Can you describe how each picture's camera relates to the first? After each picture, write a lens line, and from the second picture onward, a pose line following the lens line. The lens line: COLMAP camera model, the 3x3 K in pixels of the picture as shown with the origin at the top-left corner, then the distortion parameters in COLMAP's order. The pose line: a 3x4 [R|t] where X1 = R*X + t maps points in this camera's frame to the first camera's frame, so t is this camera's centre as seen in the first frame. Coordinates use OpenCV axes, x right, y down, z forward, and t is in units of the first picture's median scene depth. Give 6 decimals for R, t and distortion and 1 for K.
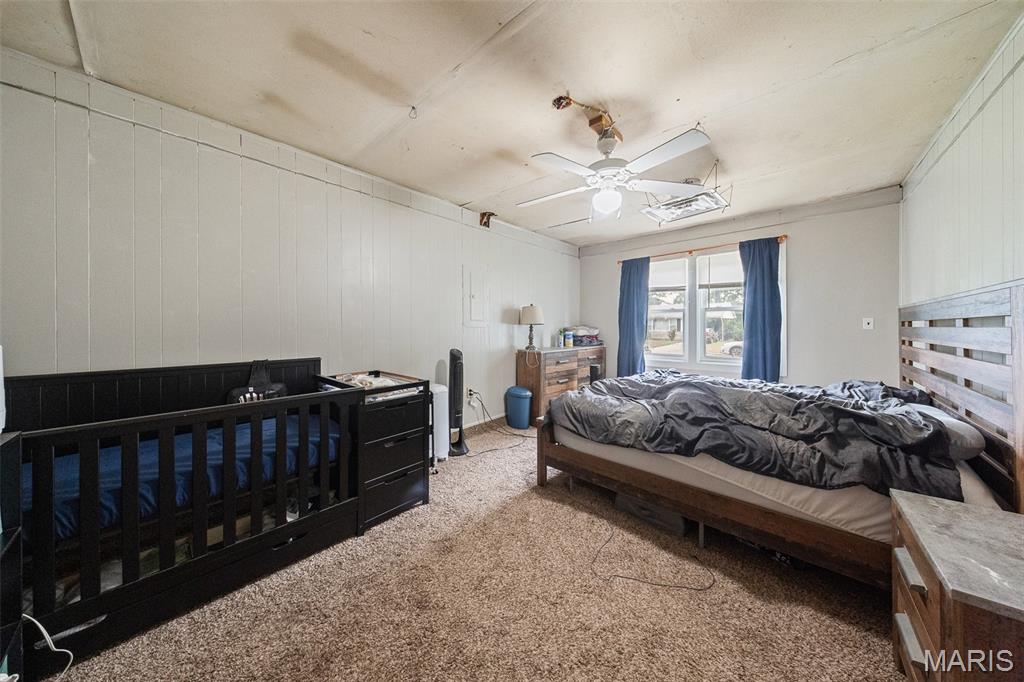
lens RADIAL K [[309.6, 0, 524.4], [0, 309.6, 326.0], [0, 0, 1]] dist [0.000226, -0.000997]
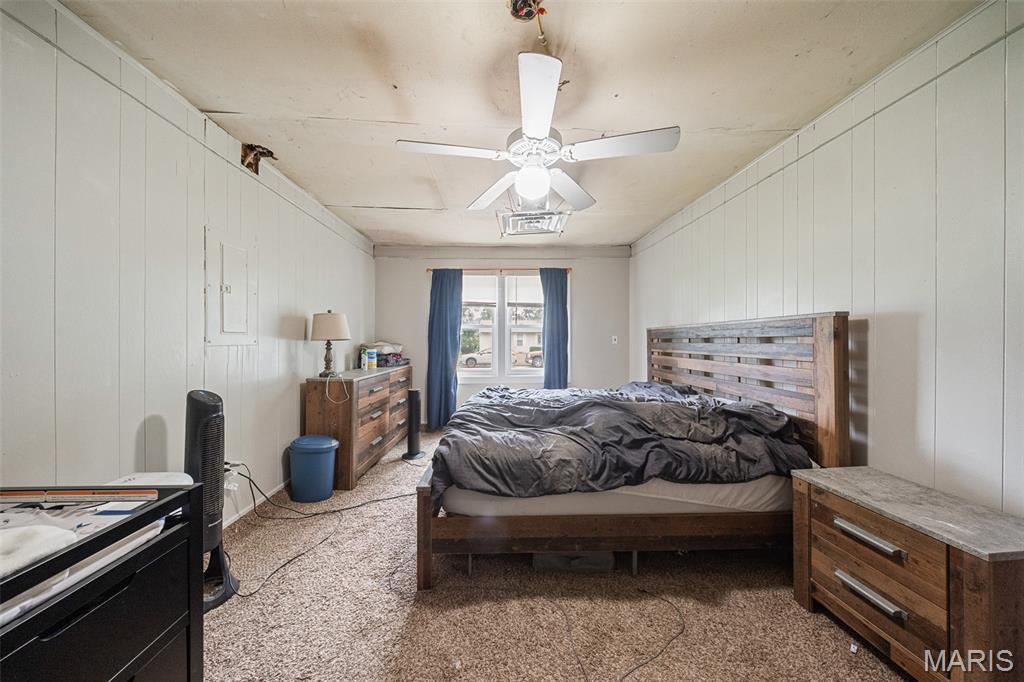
lens RADIAL K [[309.6, 0, 510.8], [0, 309.6, 339.4], [0, 0, 1]] dist [0.000226, -0.000997]
pose [[0.733763, 0.002936, 0.679399, -0.204443], [0.000442, 0.999988, -0.004799, -0.004217], [-0.679405, 0.003821, 0.733753, 0.315189]]
